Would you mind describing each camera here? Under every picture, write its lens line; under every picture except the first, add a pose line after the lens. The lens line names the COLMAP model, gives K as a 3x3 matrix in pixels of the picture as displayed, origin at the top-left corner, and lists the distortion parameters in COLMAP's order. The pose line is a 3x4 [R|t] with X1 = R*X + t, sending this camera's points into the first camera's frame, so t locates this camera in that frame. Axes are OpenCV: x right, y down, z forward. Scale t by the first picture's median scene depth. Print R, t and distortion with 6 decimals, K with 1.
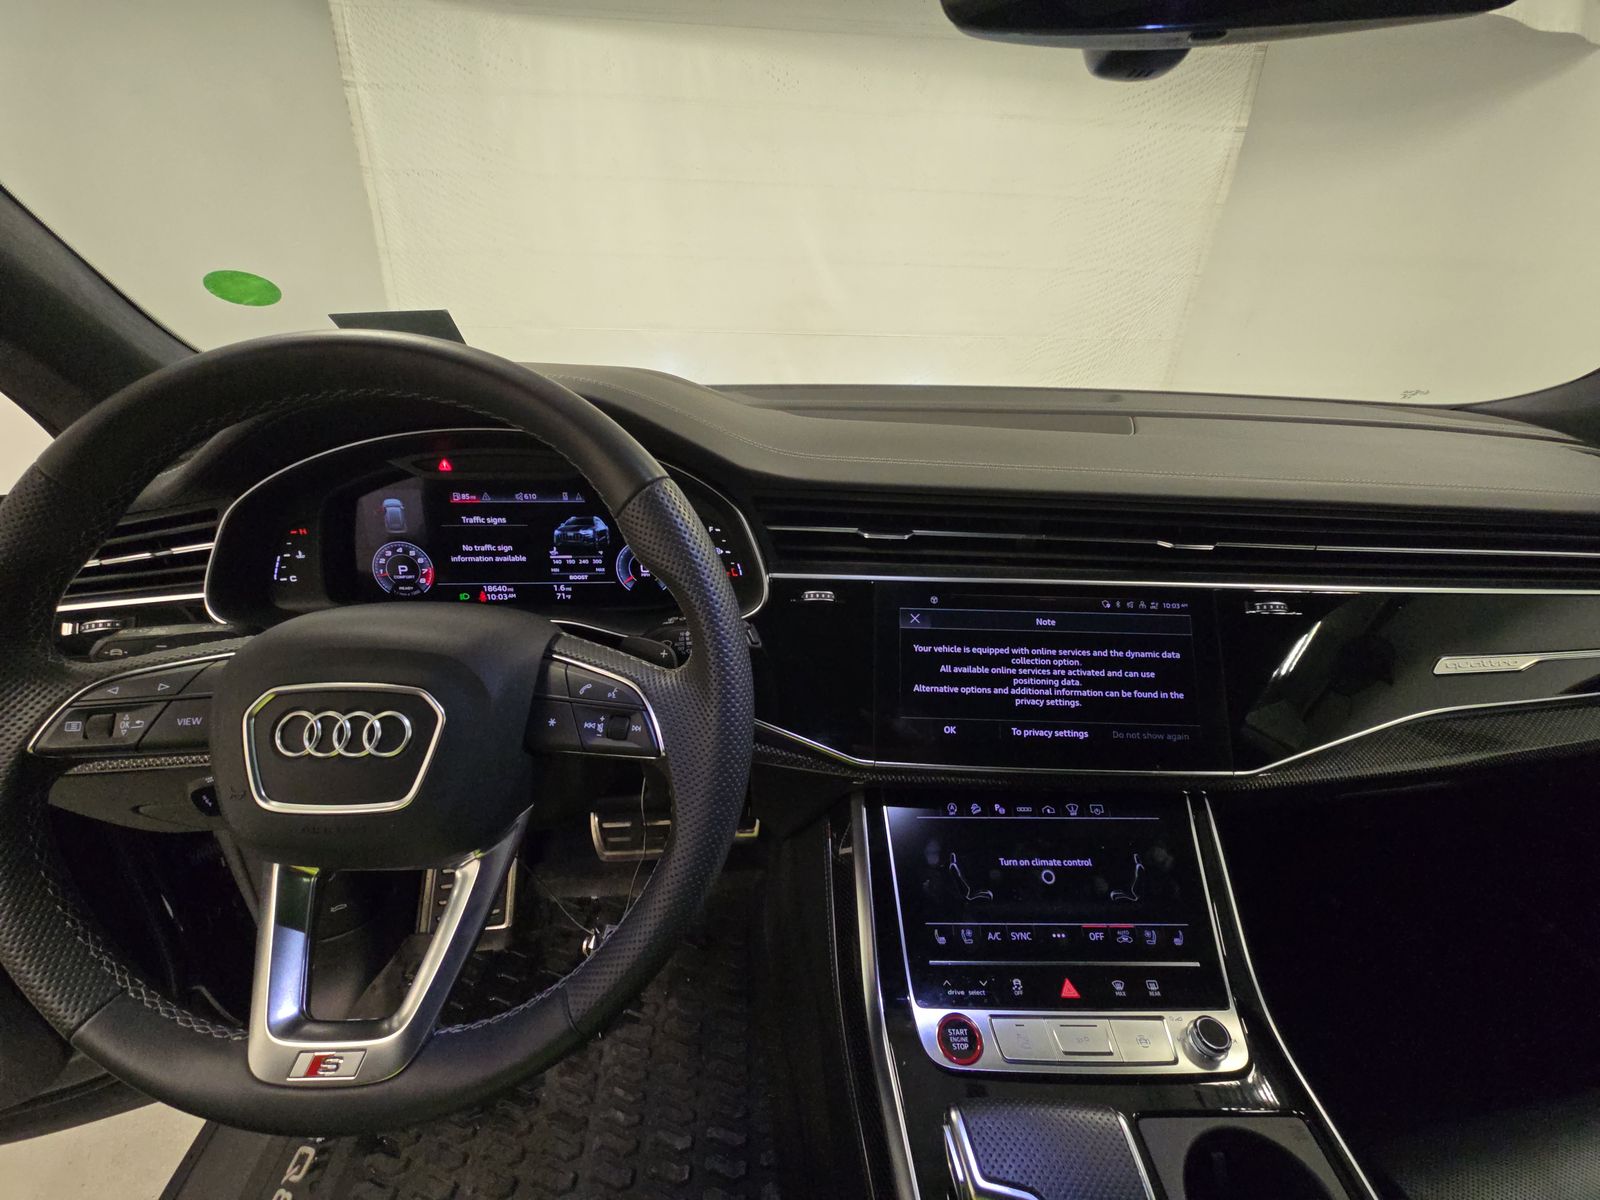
lens RADIAL K [[638.8, 0, 793.4], [0, 638.8, 596.2], [0, 0, 1]] dist [0.000927, -0.004798]
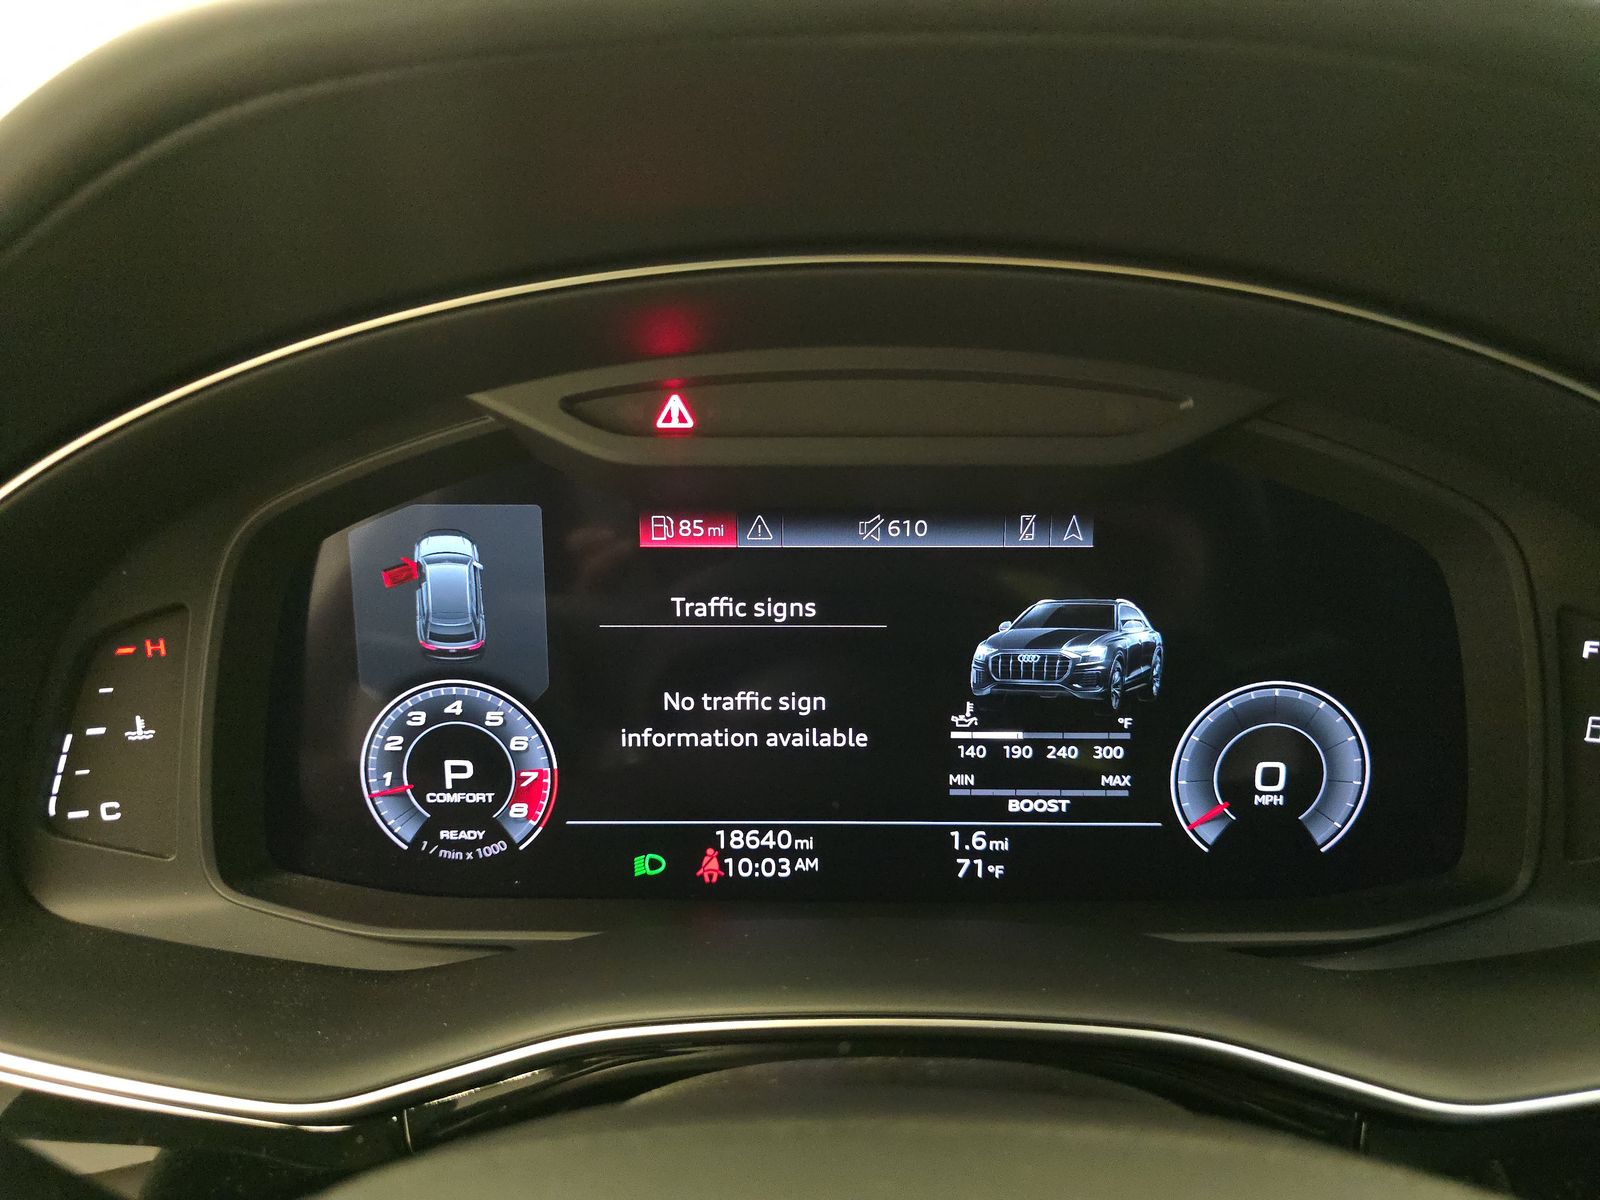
lens RADIAL K [[1107.7, 0, 801.6], [0, 1107.7, 603.4], [0, 0, 1]] dist [-0.006949, -0.008065]
pose [[0.997216, 0.005953, -0.074333, -0.421711], [-0.013056, 0.995349, -0.095442, -0.074109], [0.073419, 0.096146, 0.992656, 0.503214]]
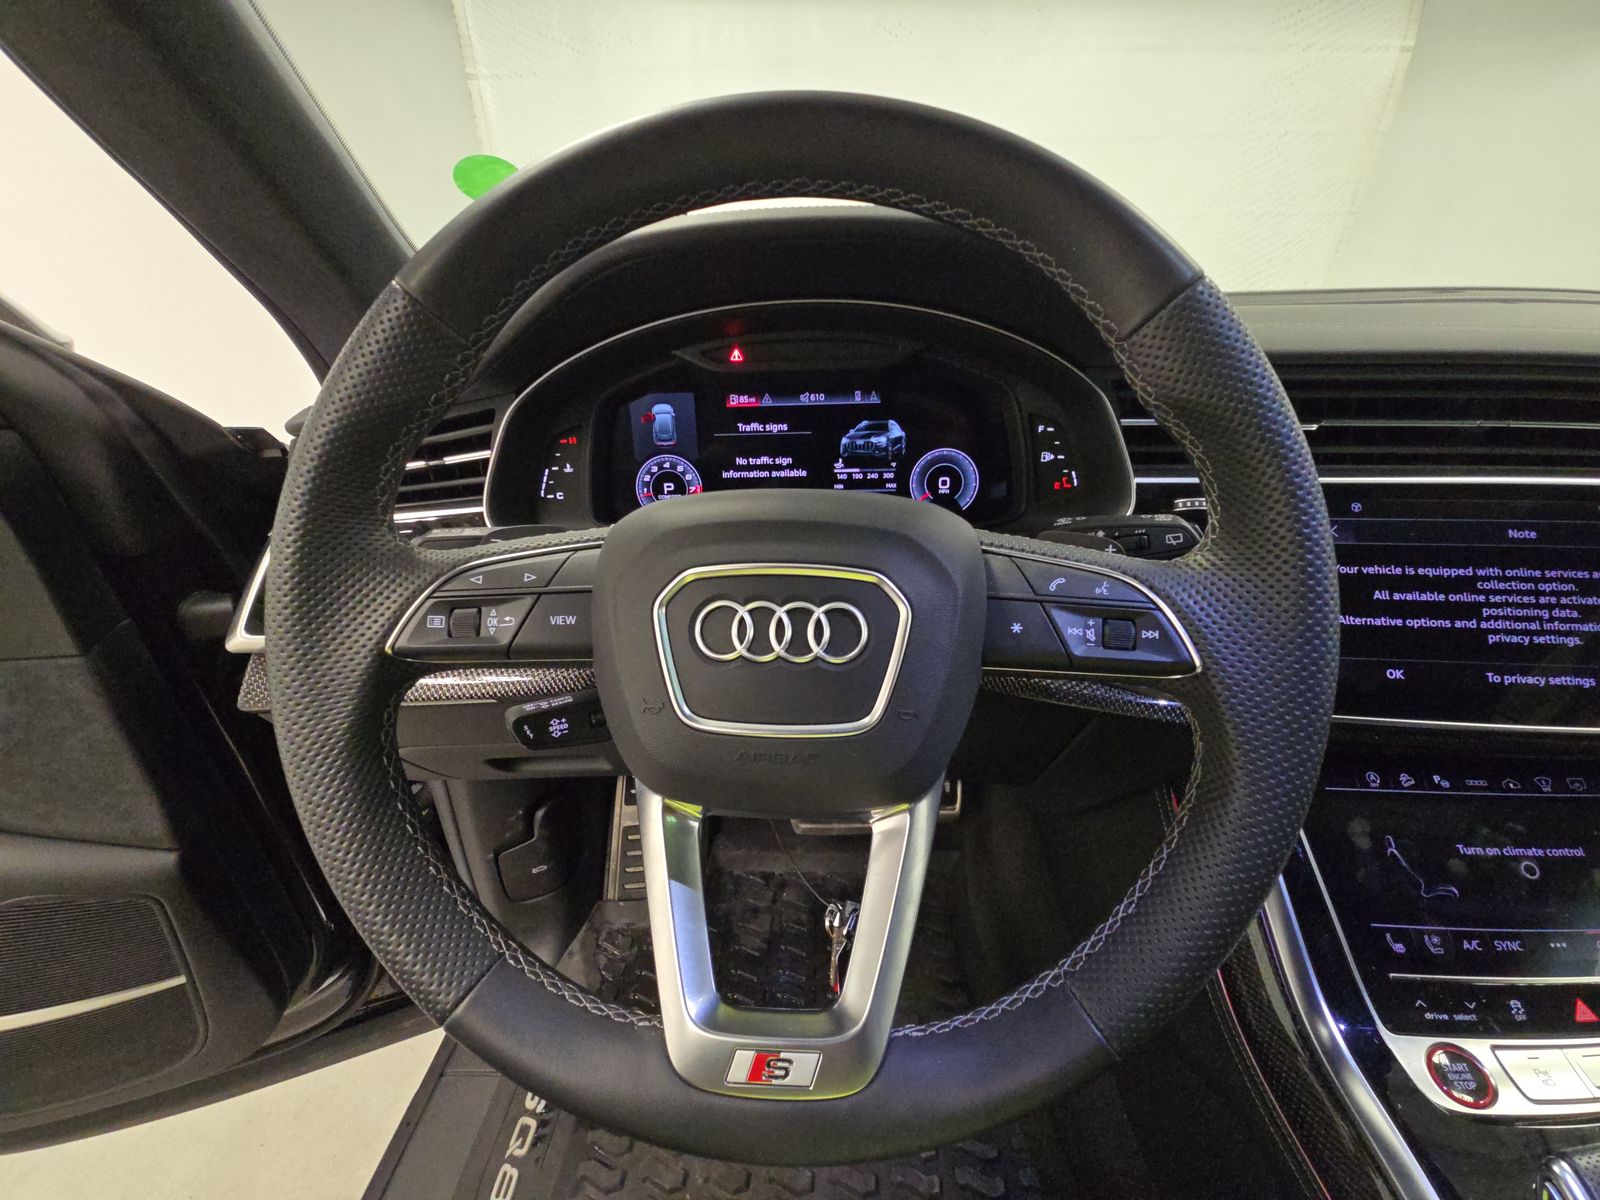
lens RADIAL K [[638.8, 0, 797.1], [0, 638.8, 594.2], [0, 0, 1]] dist [0.000927, -0.004798]
pose [[0.993016, 0.000037, -0.117980, -0.337981], [0.002052, 0.999843, 0.017583, 0.090006], [0.117962, -0.017702, 0.992860, 0.149336]]
